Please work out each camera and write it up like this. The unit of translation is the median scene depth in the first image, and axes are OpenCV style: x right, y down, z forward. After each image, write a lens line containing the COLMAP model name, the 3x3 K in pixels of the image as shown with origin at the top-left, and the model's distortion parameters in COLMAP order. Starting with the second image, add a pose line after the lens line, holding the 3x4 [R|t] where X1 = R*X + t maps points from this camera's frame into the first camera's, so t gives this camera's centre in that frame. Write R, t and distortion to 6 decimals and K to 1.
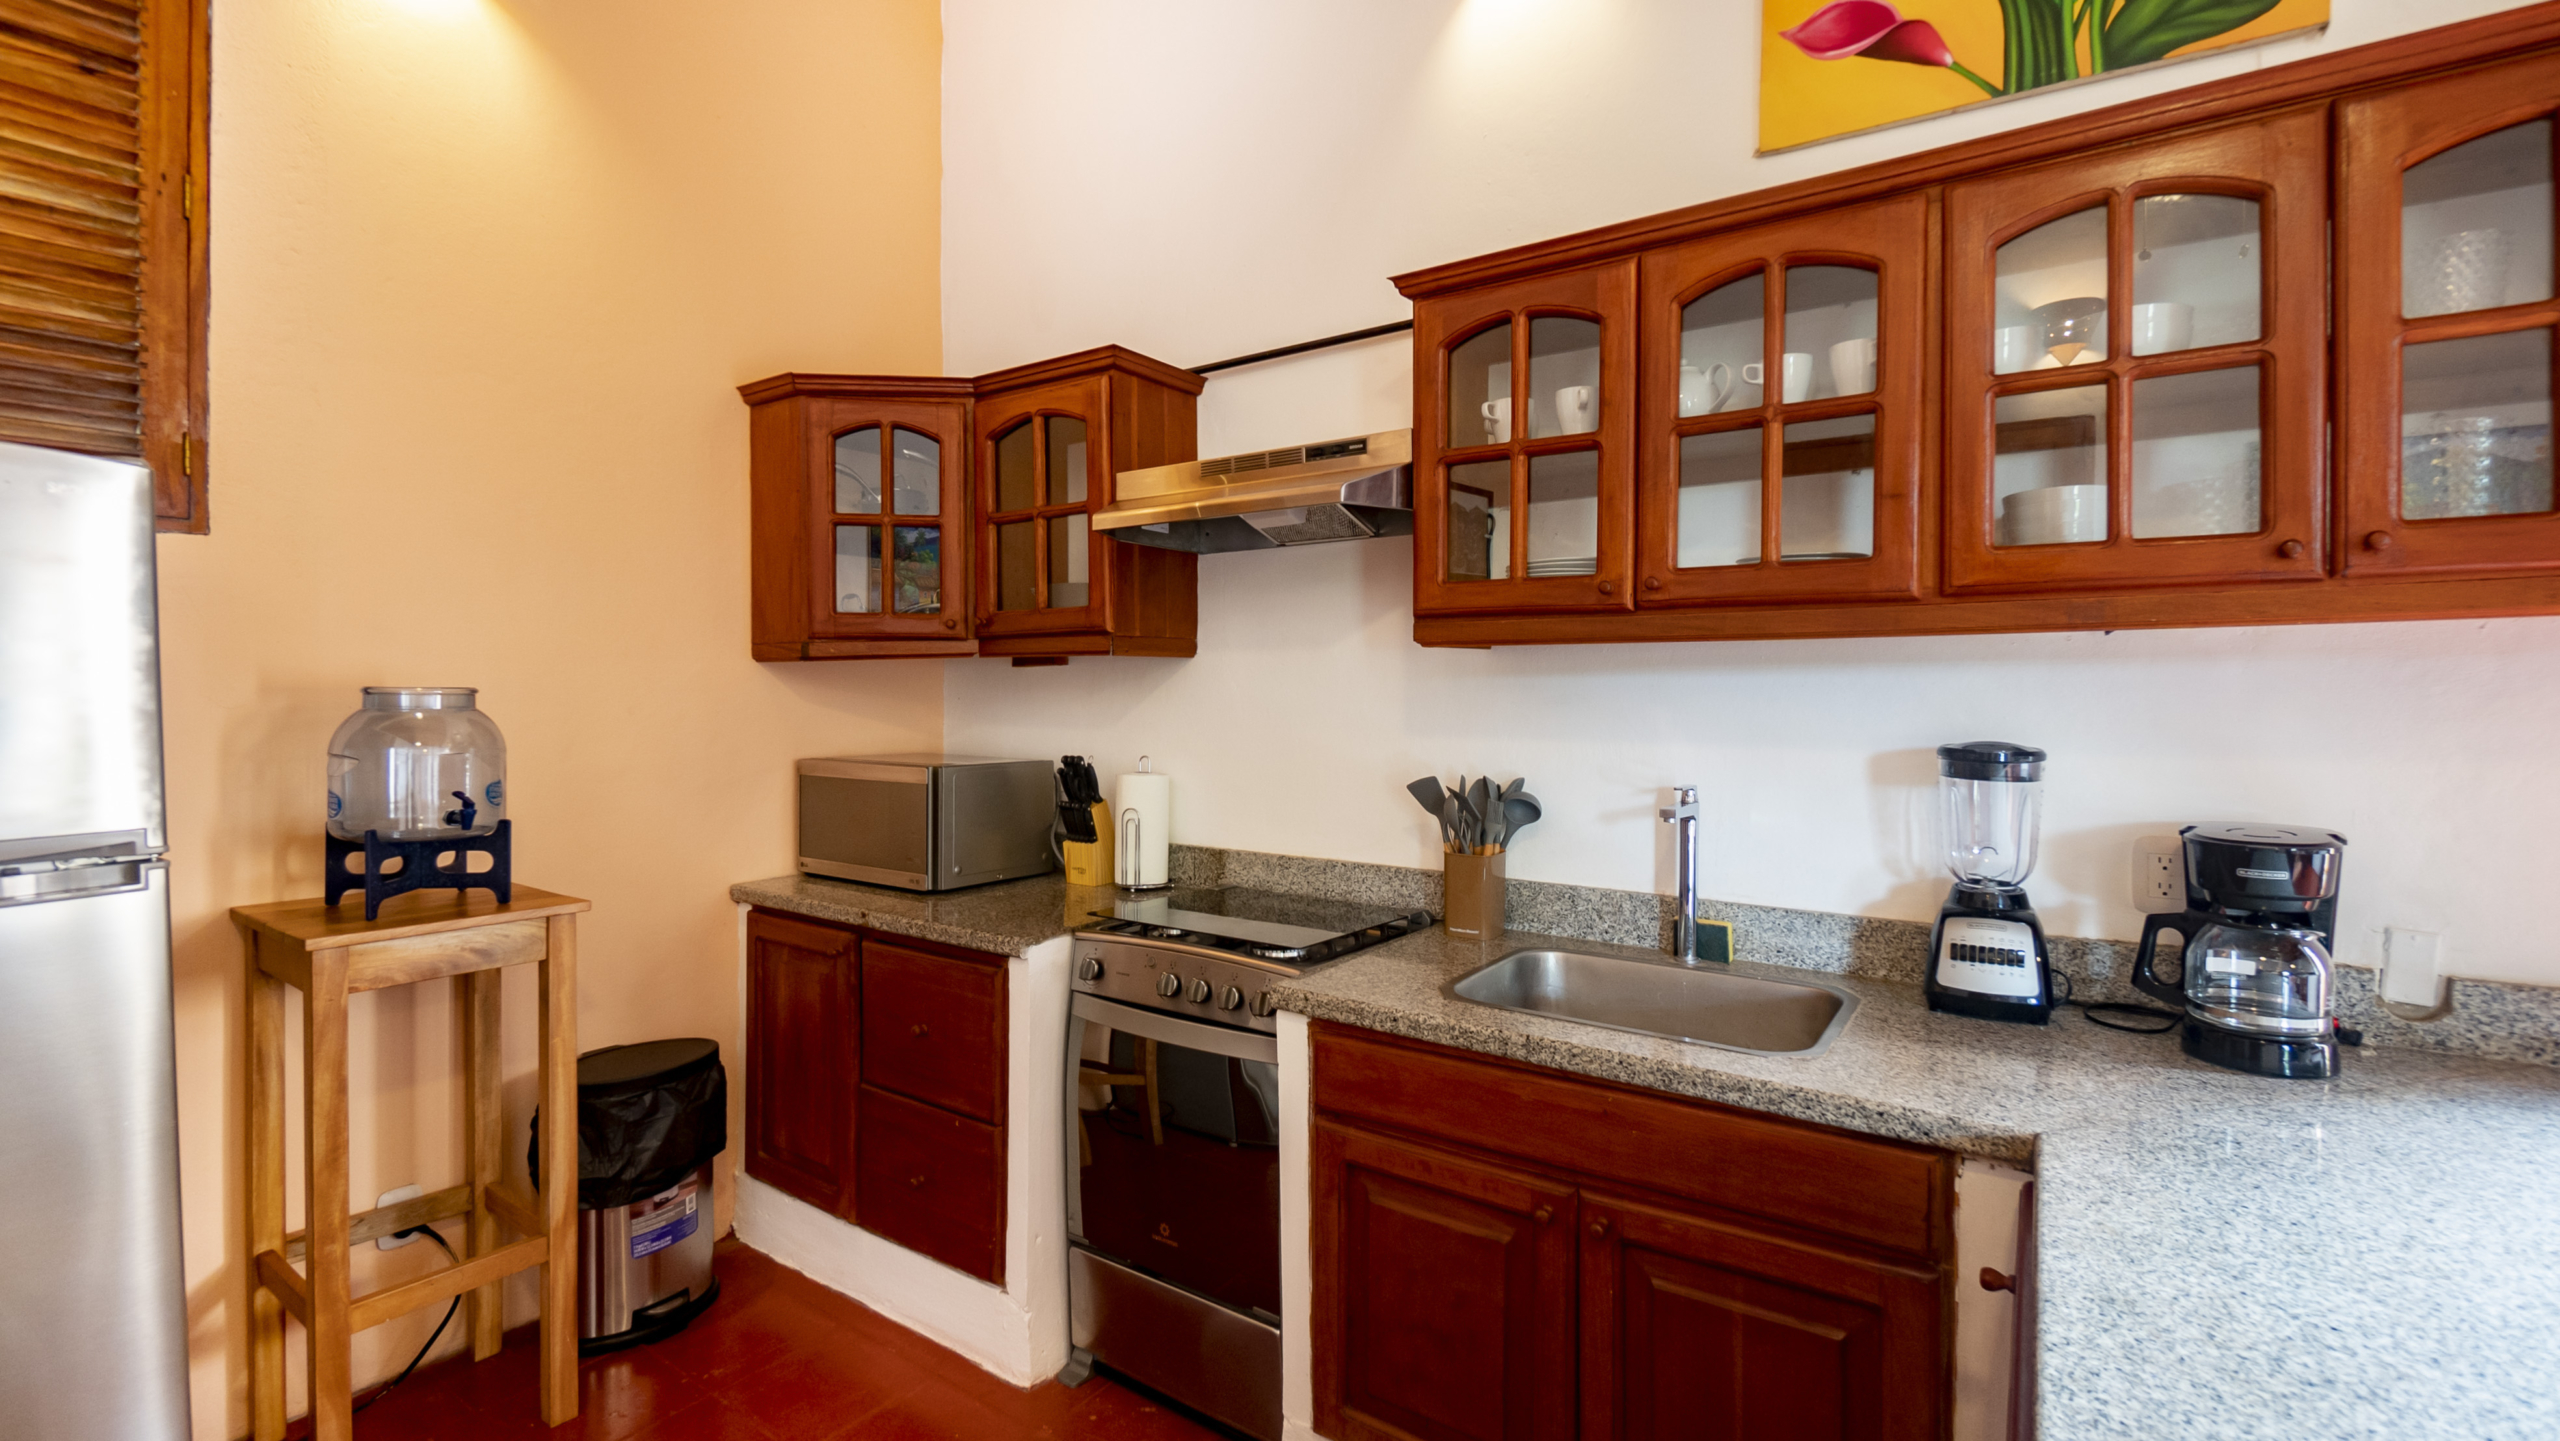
lens RADIAL K [[1147.0, 0, 1243.8], [0, 1147.0, 692.4], [0, 0, 1]] dist [0.000578, -0.004419]
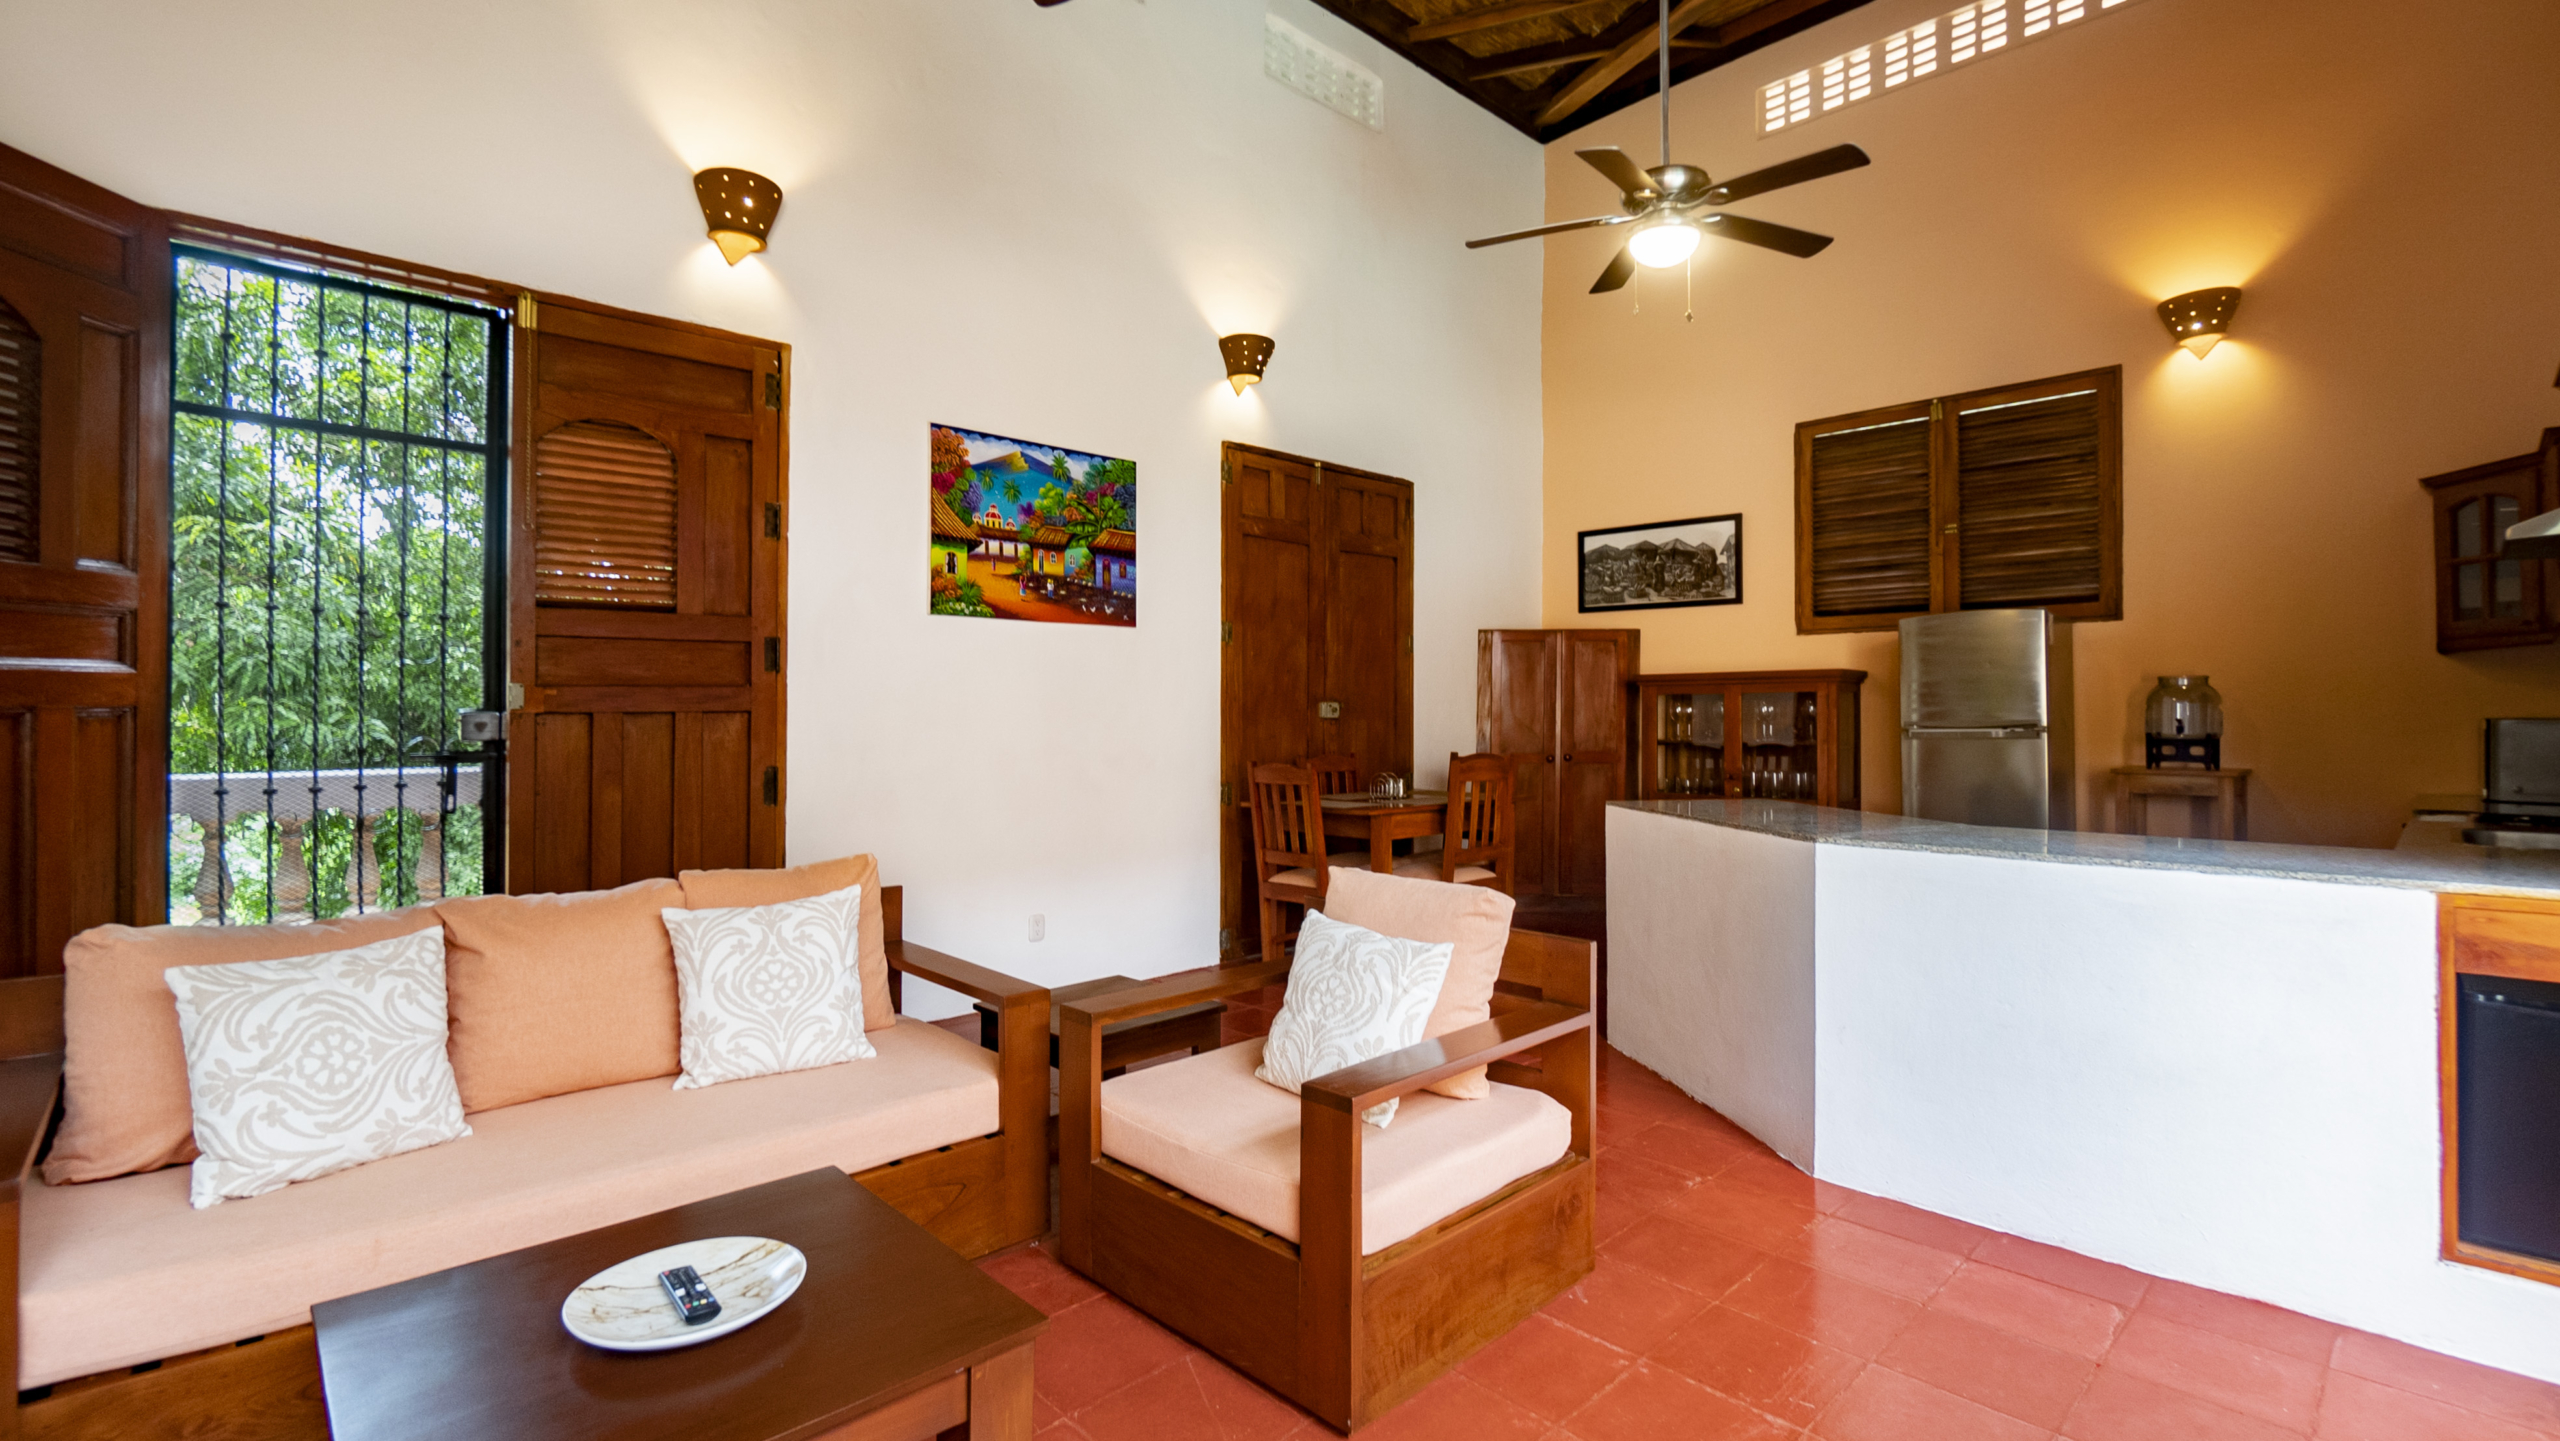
lens RADIAL K [[1147.0, 0, 1288.3], [0, 1147.0, 707.6], [0, 0, 1]] dist [0.000578, -0.004419]
pose [[-0.171407, -0.013848, -0.985103, 1.854553], [0.004391, 0.999881, -0.014820, 0.084317], [0.985190, -0.006866, -0.171326, -0.386771]]
